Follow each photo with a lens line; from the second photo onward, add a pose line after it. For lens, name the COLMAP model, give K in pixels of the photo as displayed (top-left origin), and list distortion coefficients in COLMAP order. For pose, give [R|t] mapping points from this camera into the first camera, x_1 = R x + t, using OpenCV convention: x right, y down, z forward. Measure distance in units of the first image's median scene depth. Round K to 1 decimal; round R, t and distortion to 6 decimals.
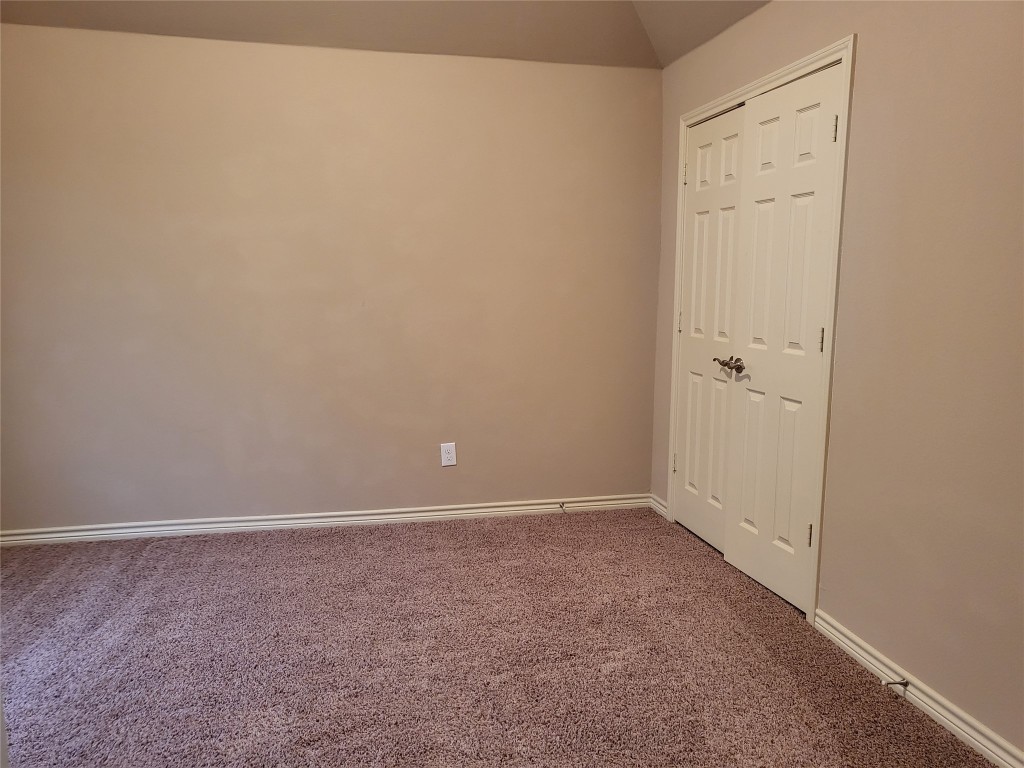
lens RADIAL K [[782.9, 0, 510.4], [0, 782.9, 379.4], [0, 0, 1]] dist [-0.012296, 0.051977]
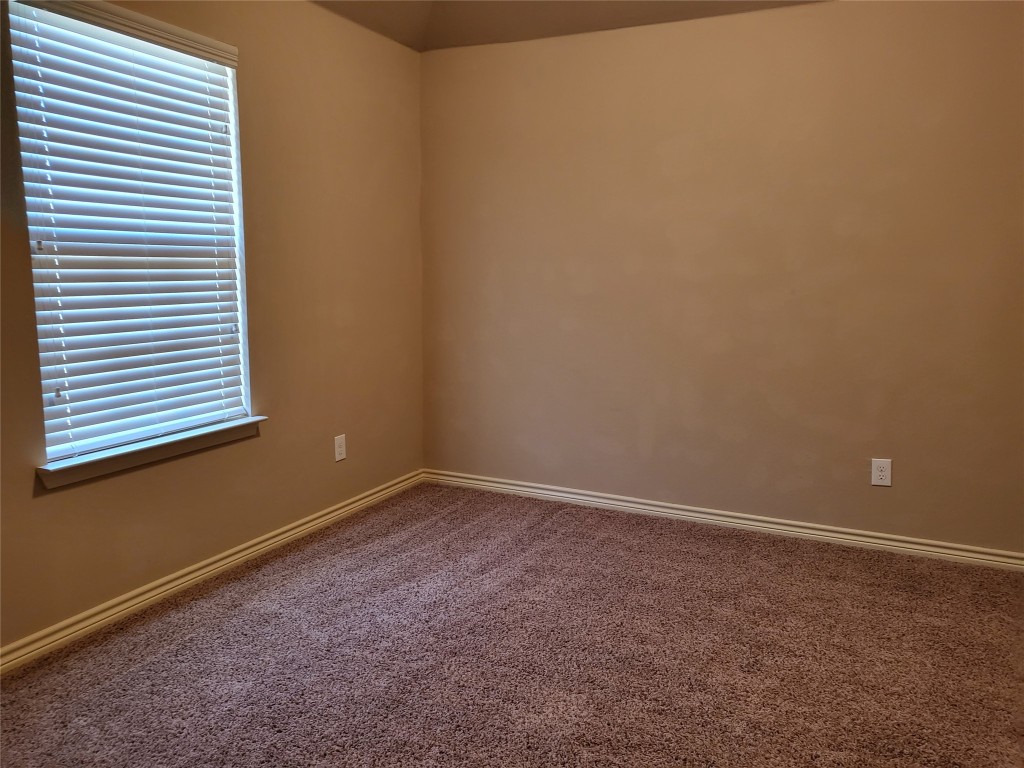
lens RADIAL K [[782.9, 0, 511.4], [0, 782.9, 382.1], [0, 0, 1]] dist [-0.012296, 0.051977]
pose [[0.793014, 0.094699, -0.601798, 0.130970], [-0.084178, 0.995402, 0.045711, -0.007224], [0.603360, 0.014409, 0.797339, 0.112904]]
